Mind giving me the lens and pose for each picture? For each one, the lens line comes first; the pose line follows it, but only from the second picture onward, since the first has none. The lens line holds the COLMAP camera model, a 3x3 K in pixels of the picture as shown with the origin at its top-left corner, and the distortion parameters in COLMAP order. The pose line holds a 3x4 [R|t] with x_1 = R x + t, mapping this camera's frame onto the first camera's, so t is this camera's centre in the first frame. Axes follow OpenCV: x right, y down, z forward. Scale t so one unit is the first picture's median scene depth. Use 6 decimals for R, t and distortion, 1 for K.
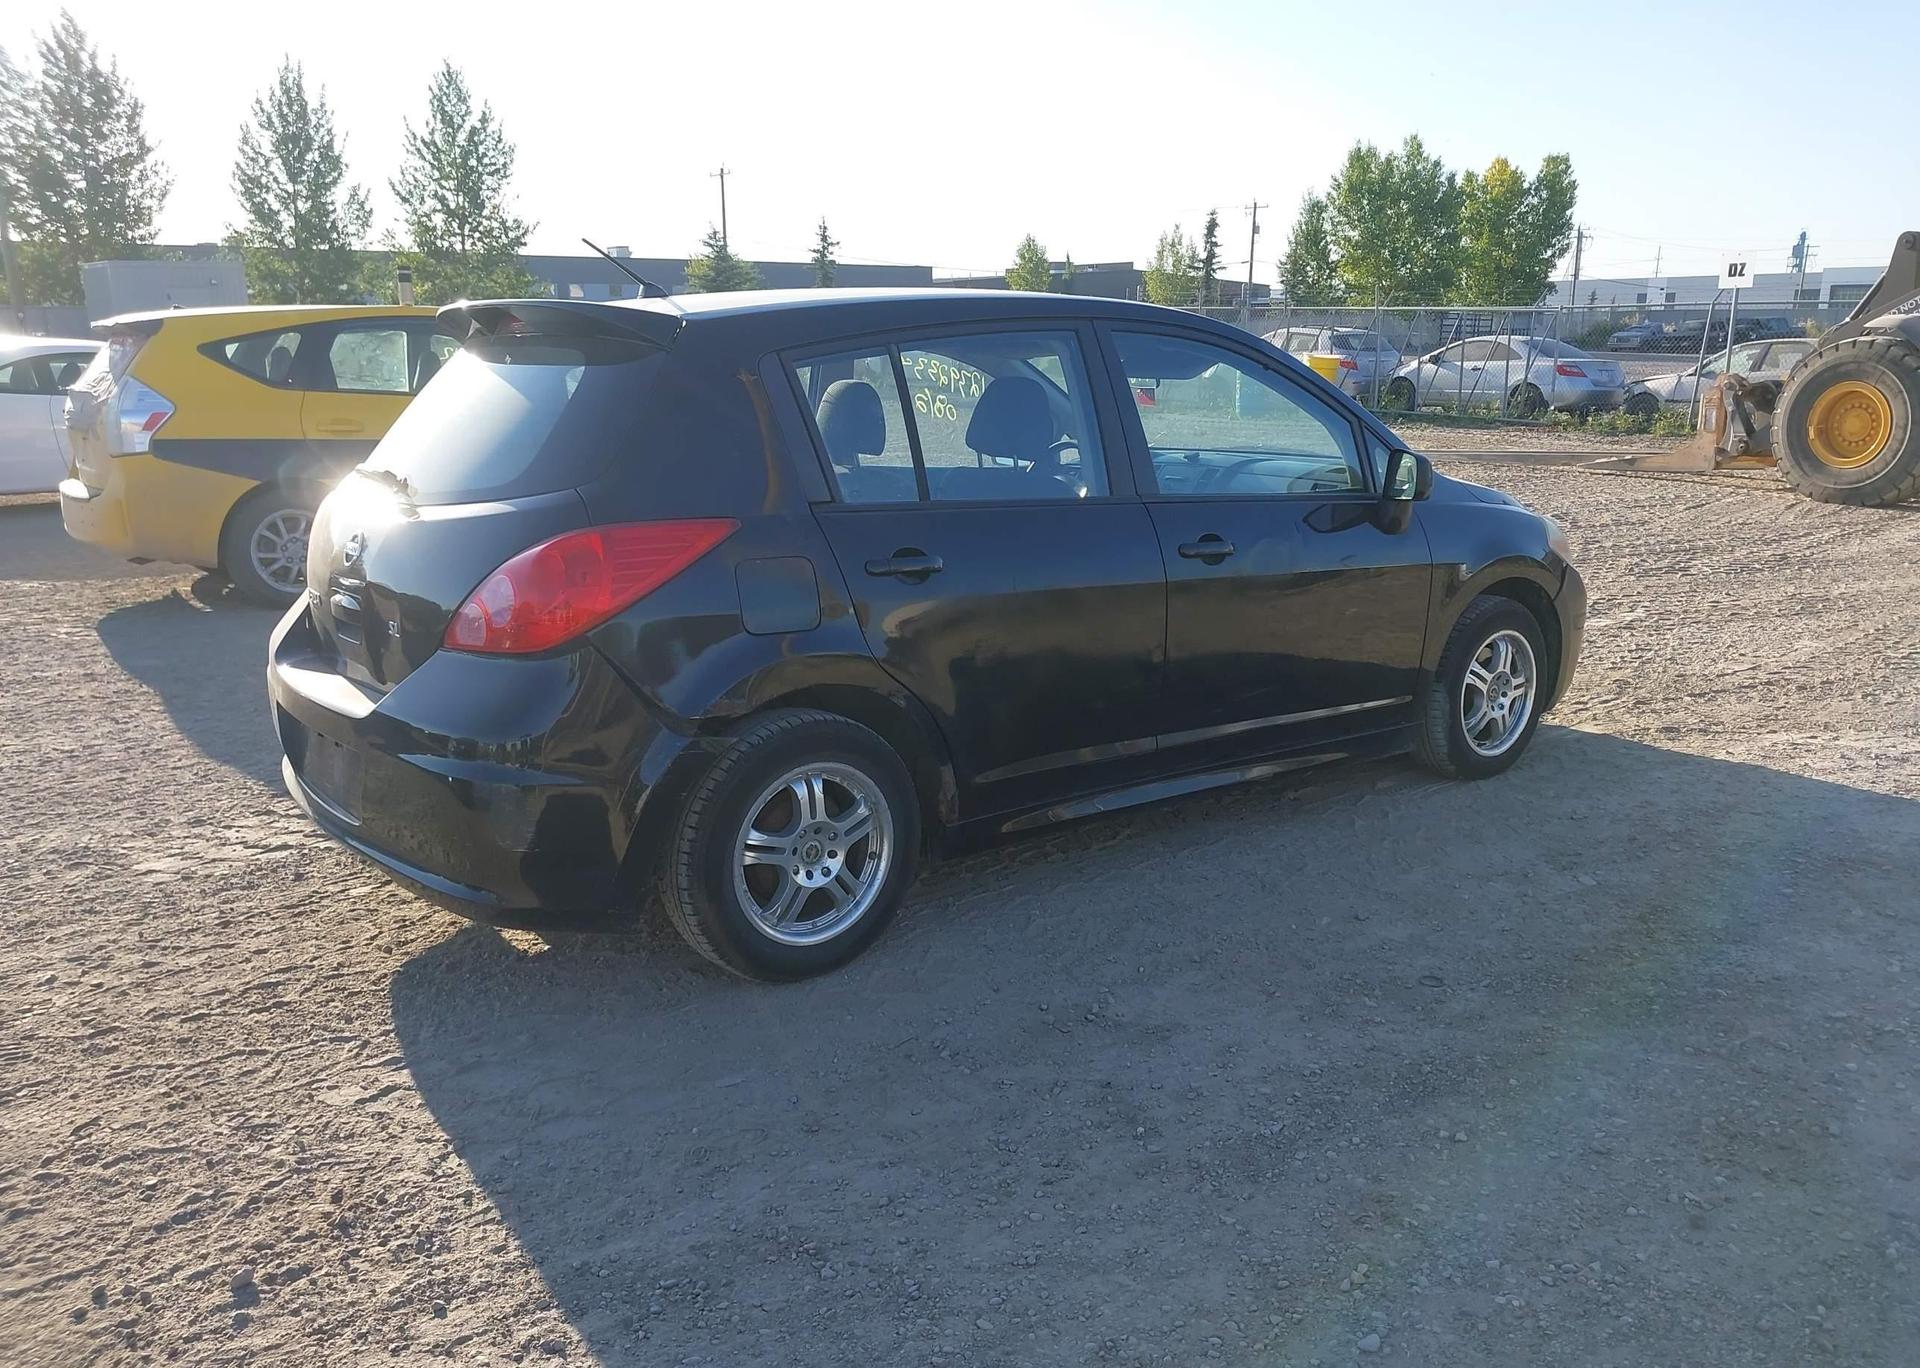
lens RADIAL K [[1541.0, 0, 970.1], [0, 1541.0, 686.6], [0, 0, 1]] dist [0.012098, -0.013042]
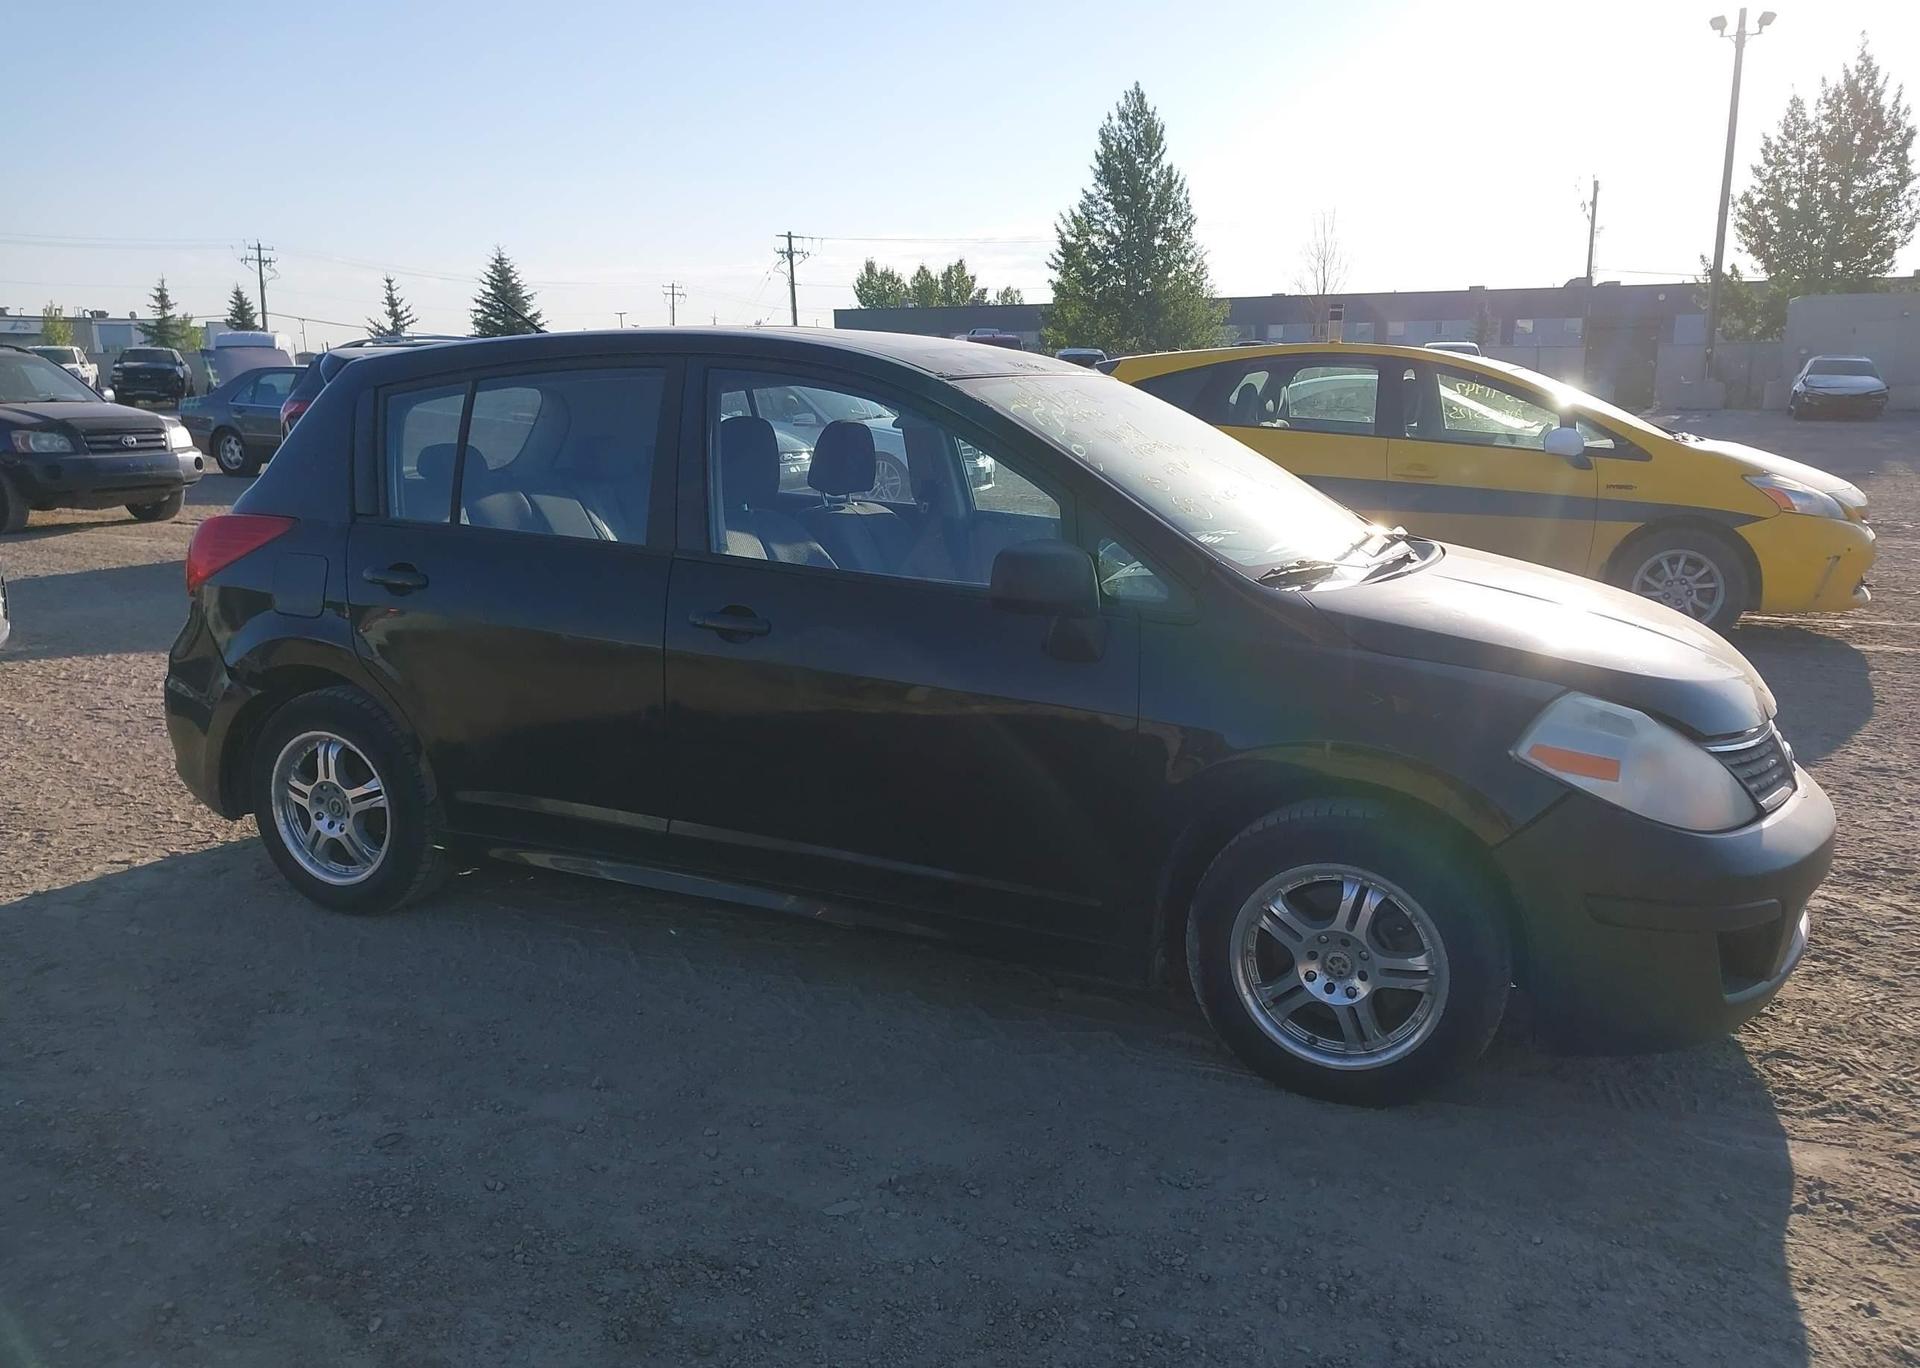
lens RADIAL K [[1506.2, 0, 958.9], [0, 1506.2, 668.2], [0, 0, 1]] dist [0.032154, -0.043663]
pose [[0.472505, 0.169032, -0.864966, 0.707721], [-0.193334, 0.977410, 0.085393, -0.120424], [0.859861, 0.126879, 0.494511, 0.522550]]
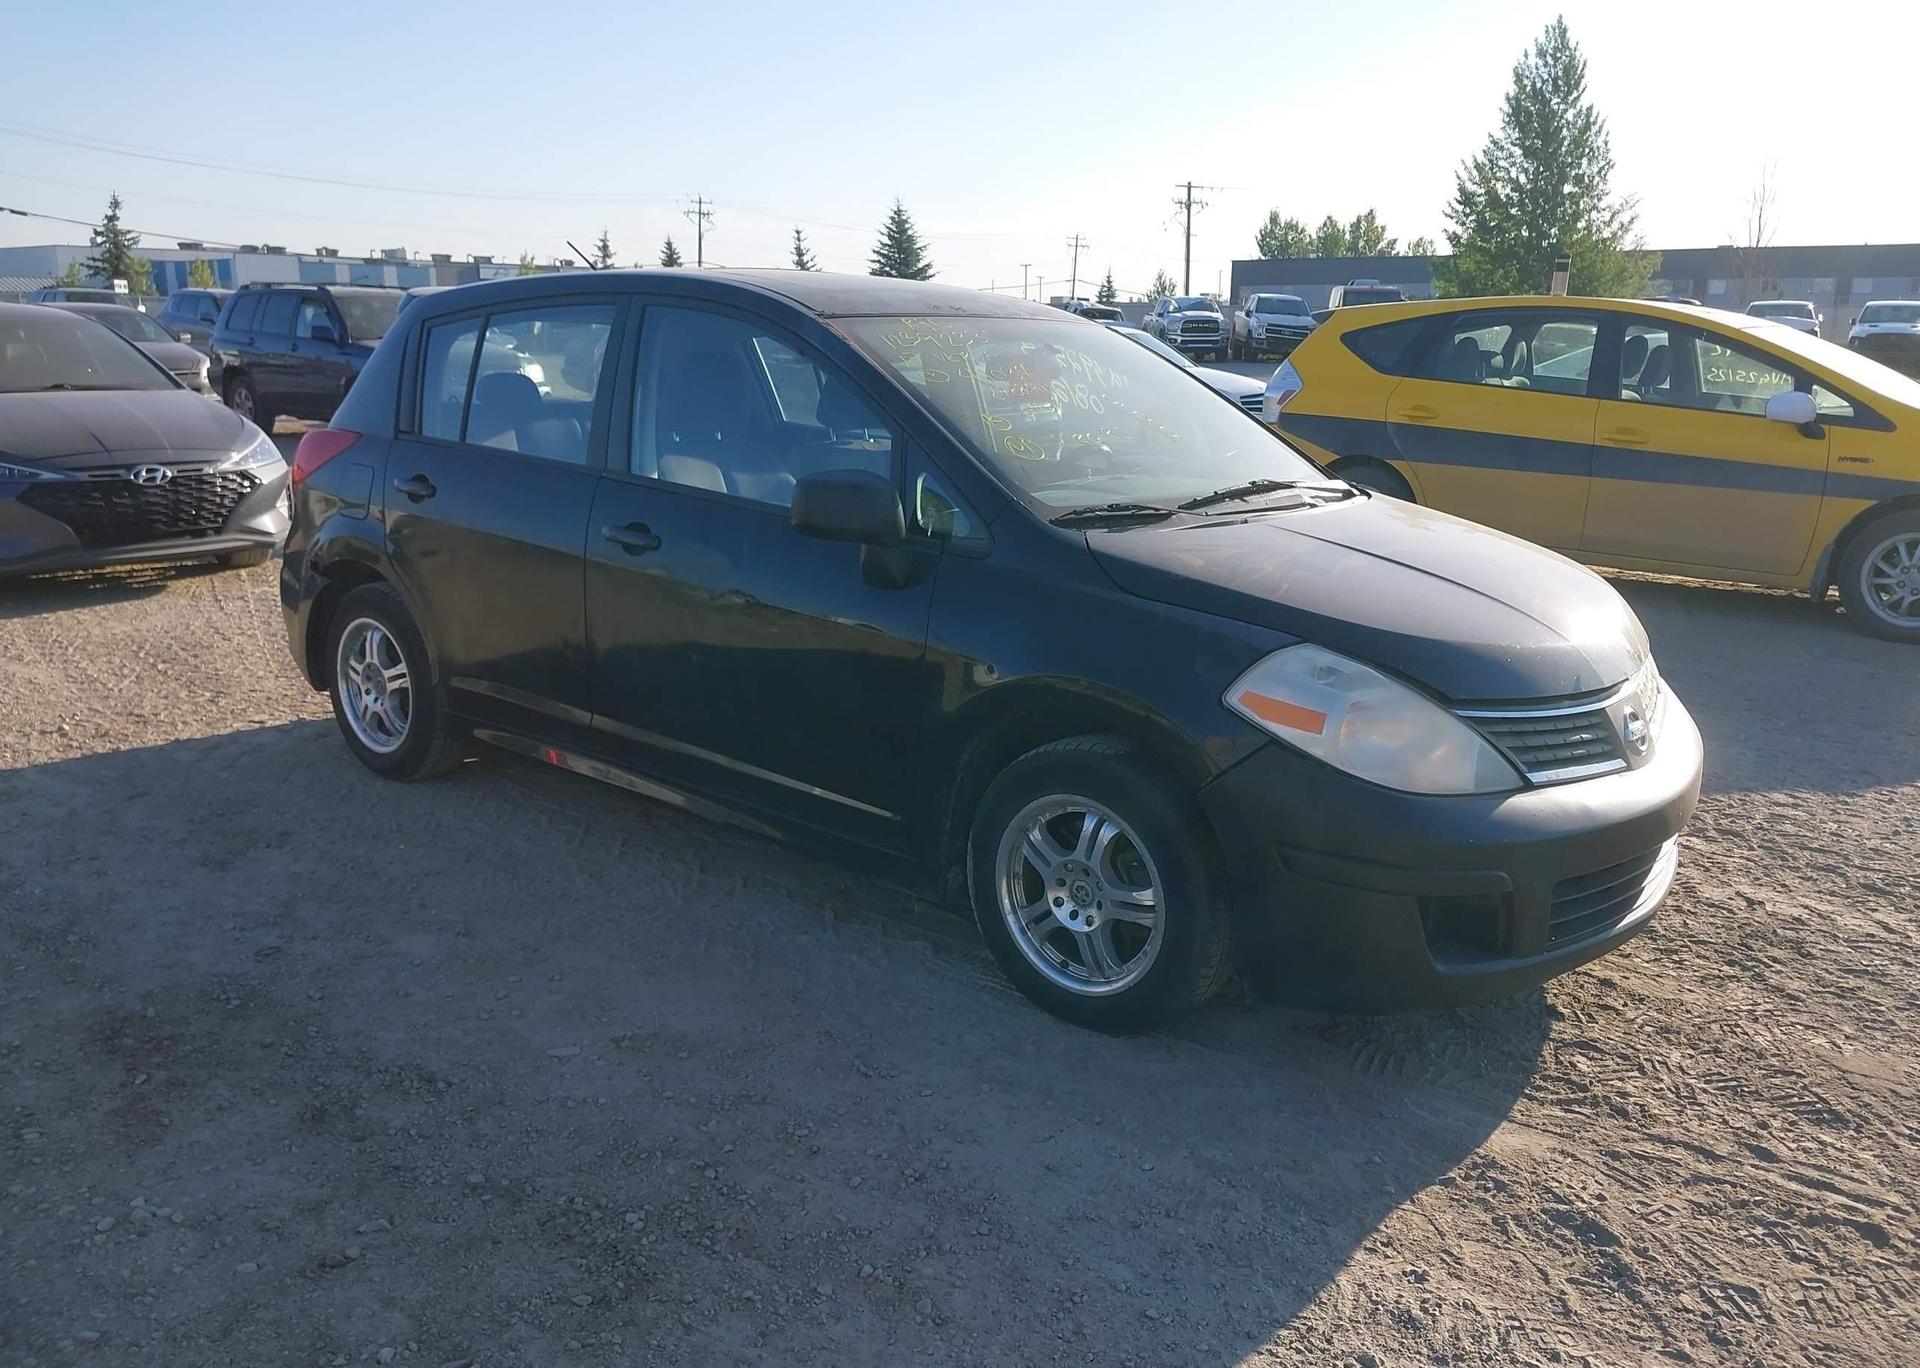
lens RADIAL K [[1500.2, 0, 960.0], [0, 1500.2, 684.0], [0, 0, 1]] dist [0.007588, 0.001977]
pose [[0.236566, 0.231133, -0.943723, 0.816015], [-0.228473, 0.957291, 0.177184, -0.158467], [0.944371, 0.173699, 0.279270, 0.707830]]
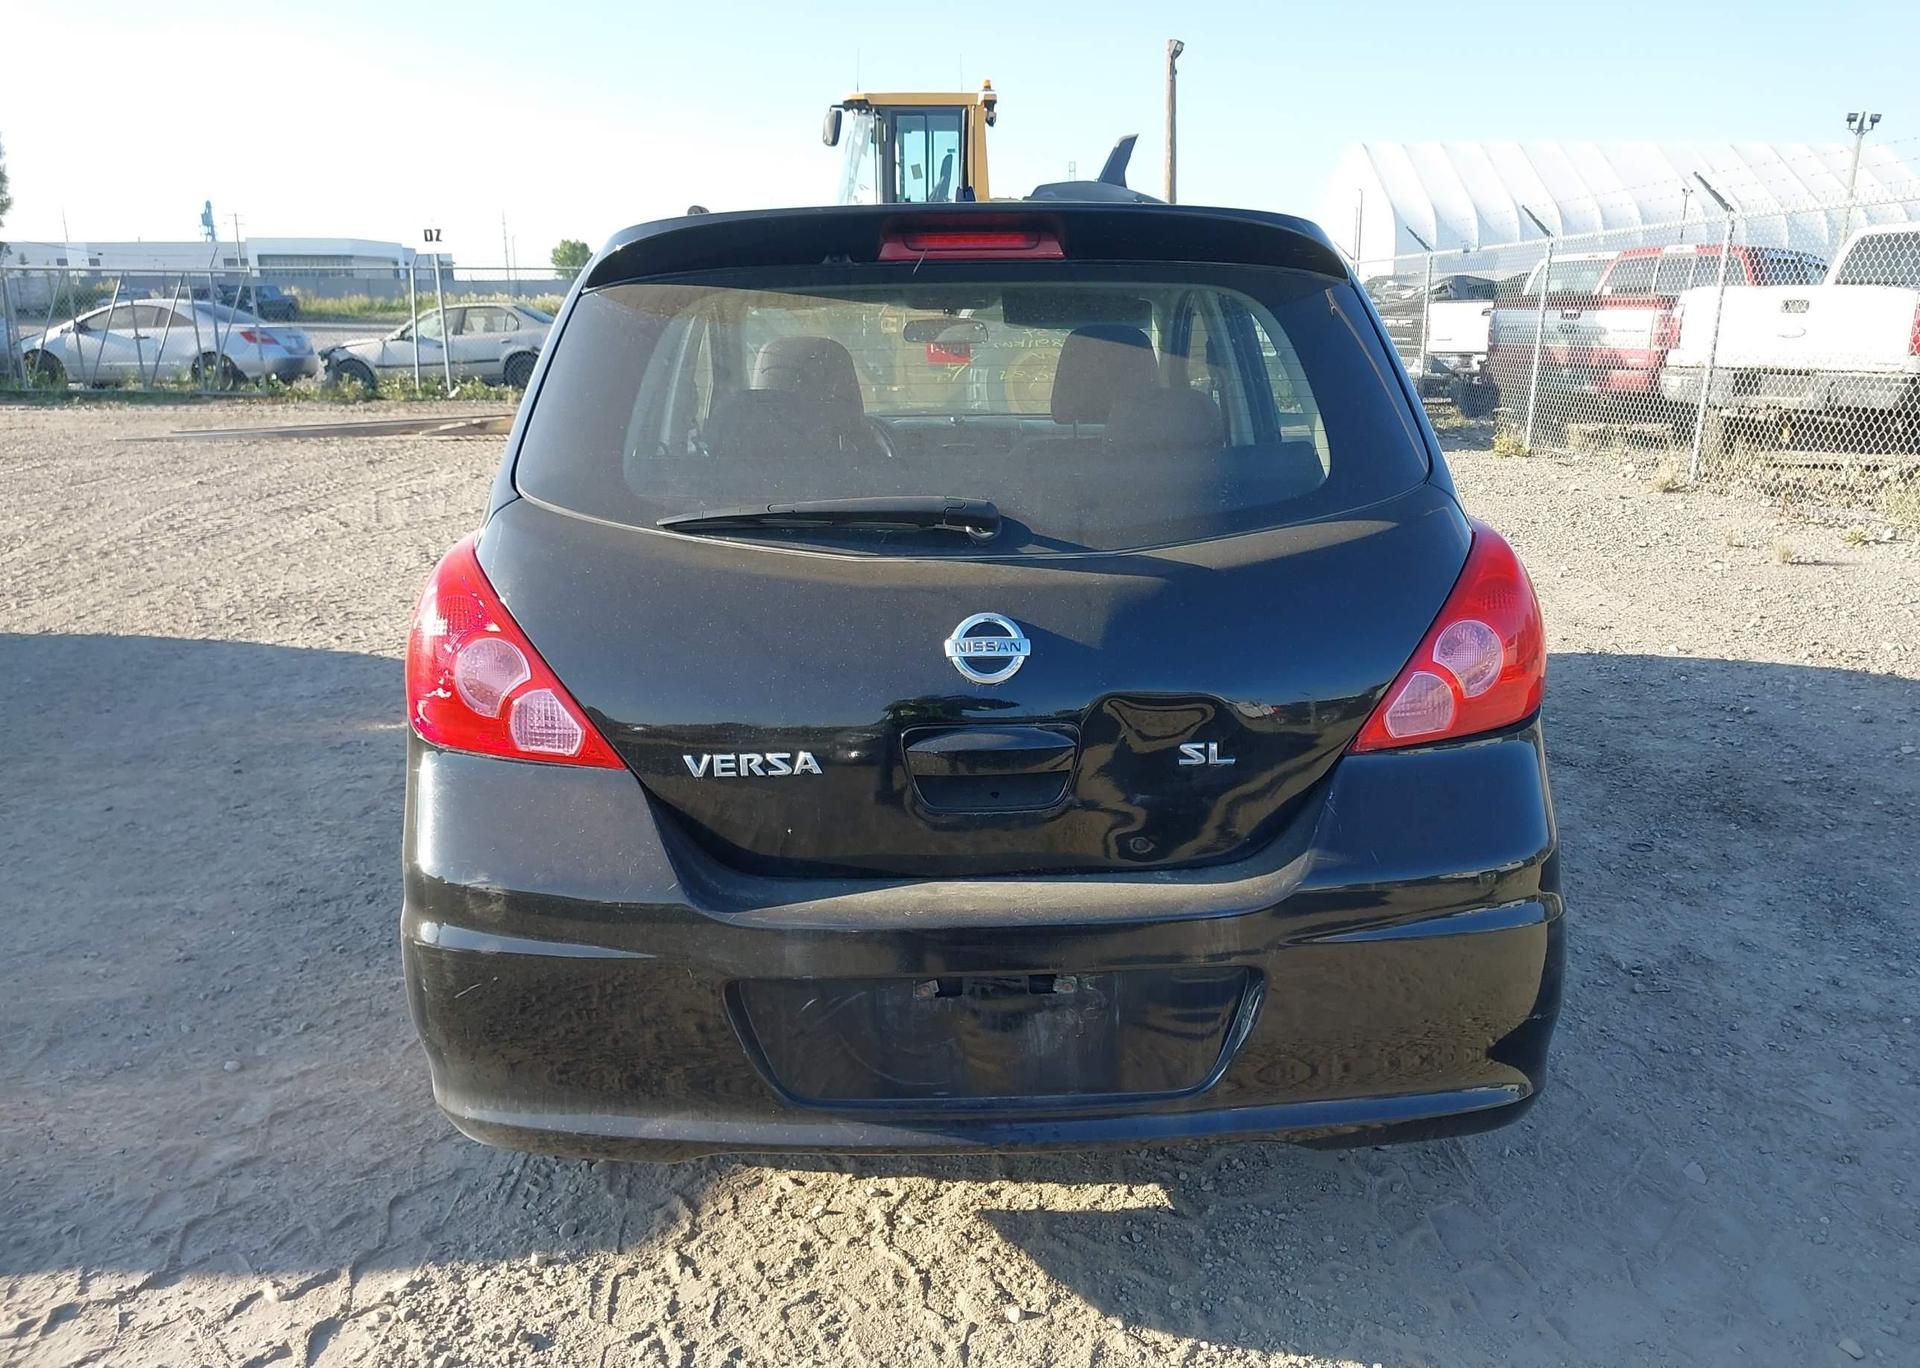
lens RADIAL K [[1541.0, 0, 970.1], [0, 1541.0, 686.6], [0, 0, 1]] dist [0.012098, -0.013042]
pose [[0.574795, -0.195452, 0.794613, -0.734062], [0.180473, 0.977424, 0.109871, -0.117861], [-0.798148, 0.080253, 0.597092, 0.588468]]
